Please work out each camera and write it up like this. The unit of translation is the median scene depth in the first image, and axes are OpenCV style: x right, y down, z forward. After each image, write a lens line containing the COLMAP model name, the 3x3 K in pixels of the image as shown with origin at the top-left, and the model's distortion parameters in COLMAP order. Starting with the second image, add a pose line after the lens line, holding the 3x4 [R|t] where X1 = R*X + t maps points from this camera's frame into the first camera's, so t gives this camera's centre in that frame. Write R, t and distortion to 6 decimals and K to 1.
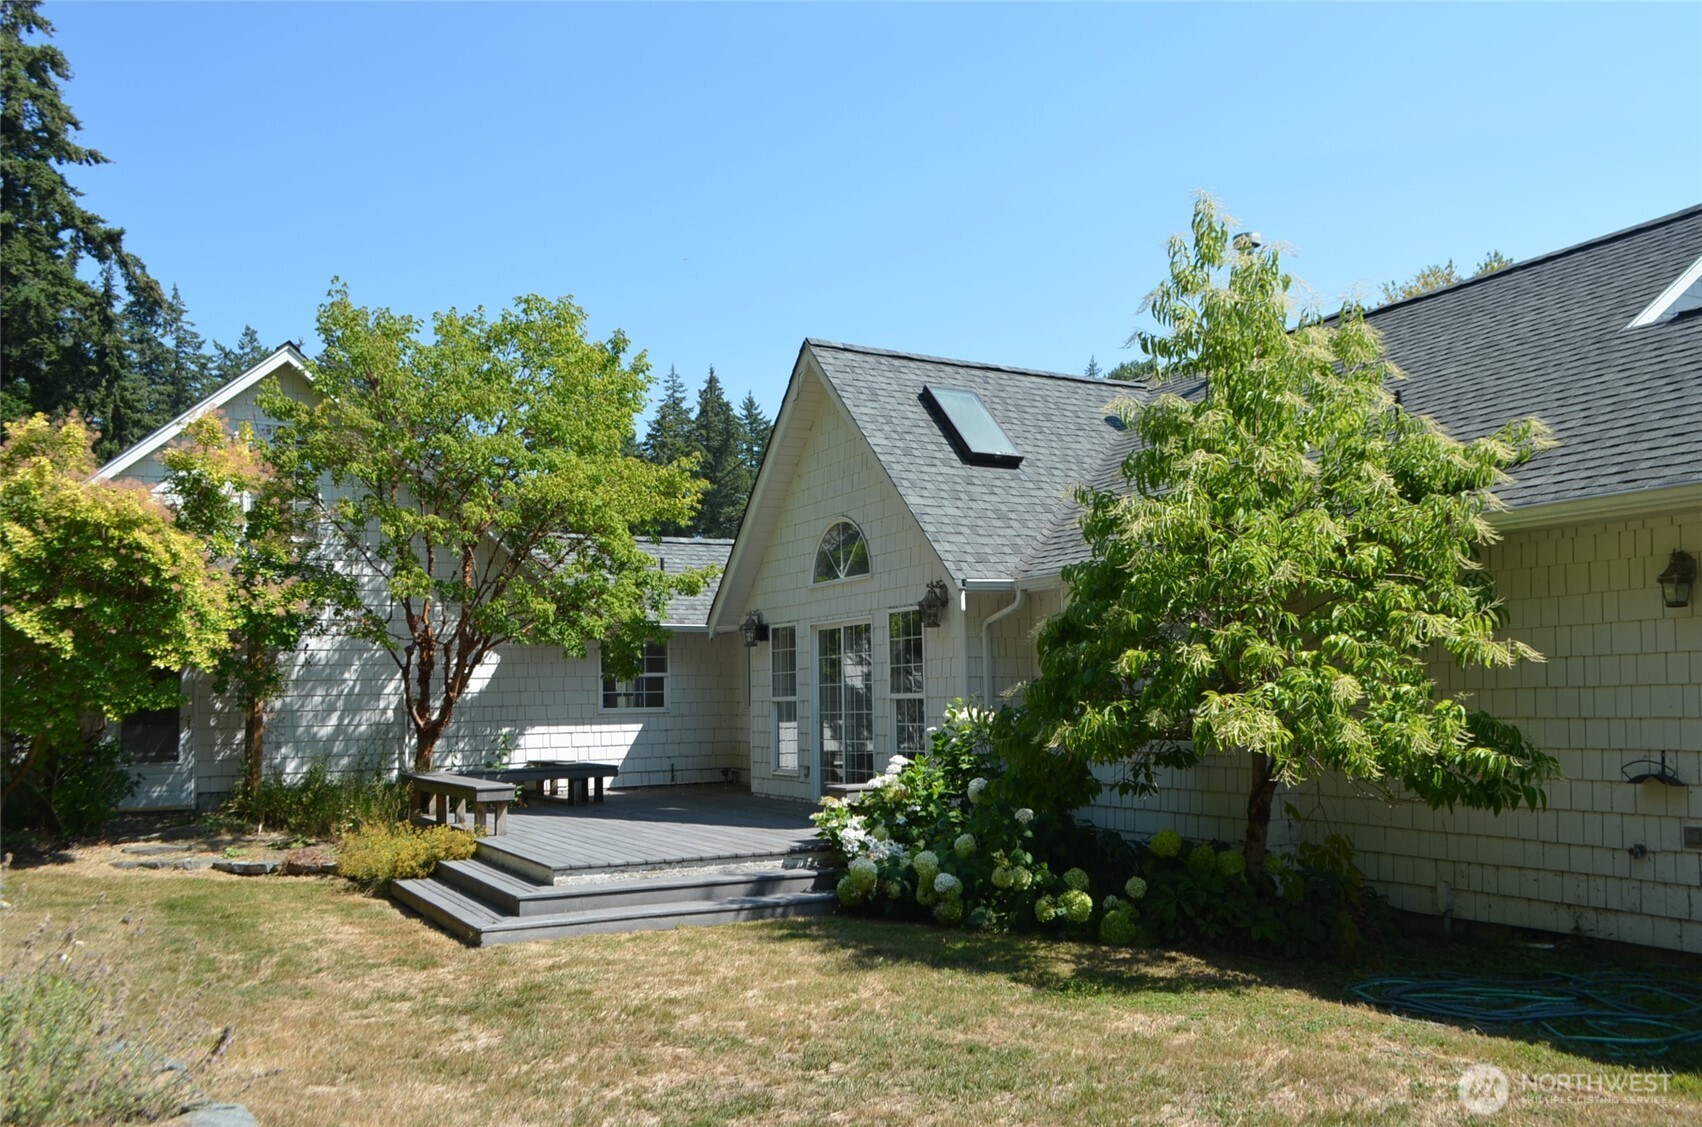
lens RADIAL K [[1386.9, 0, 858.3], [0, 1386.9, 566.2], [0, 0, 1]] dist [0.018246, -0.002223]
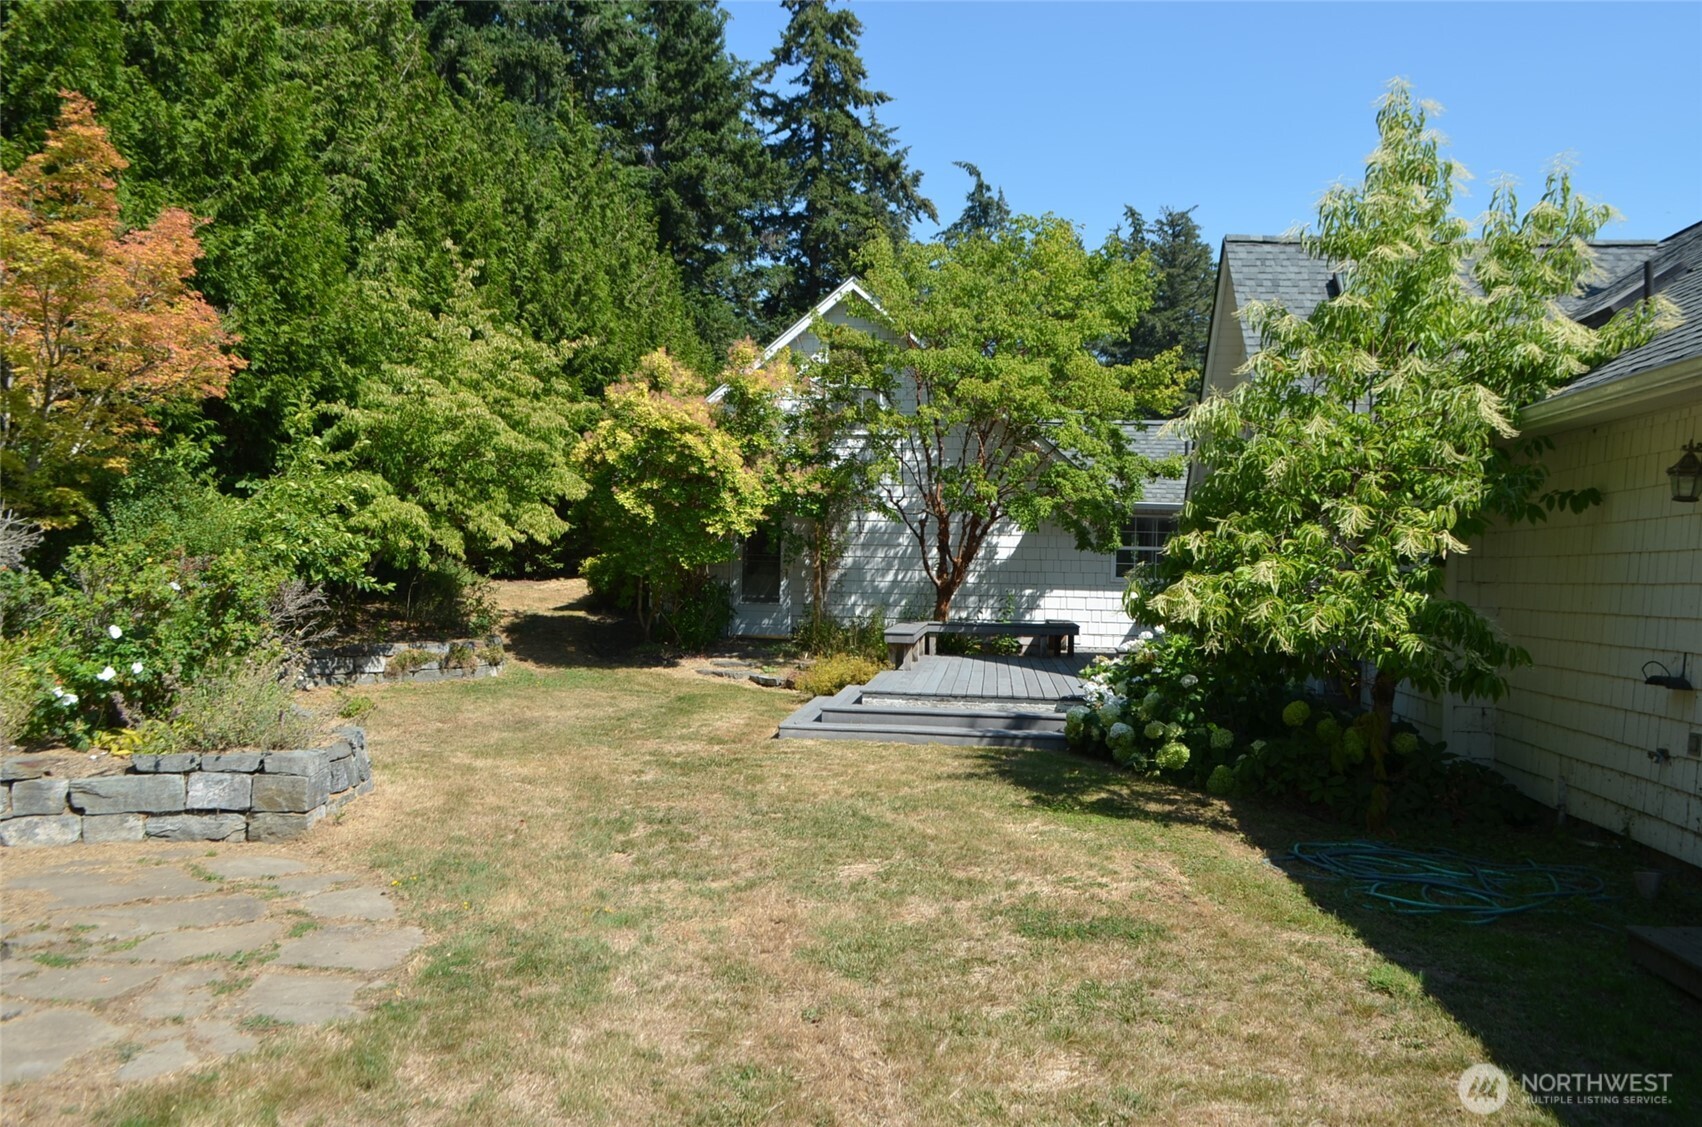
lens RADIAL K [[1386.9, 0, 858.3], [0, 1386.9, 566.2], [0, 0, 1]] dist [0.018246, -0.002223]
pose [[0.832666, 0.035765, -0.552619, 0.370393], [0.016252, 0.995904, 0.088941, -0.013487], [0.553537, -0.083040, 0.828675, -0.062223]]
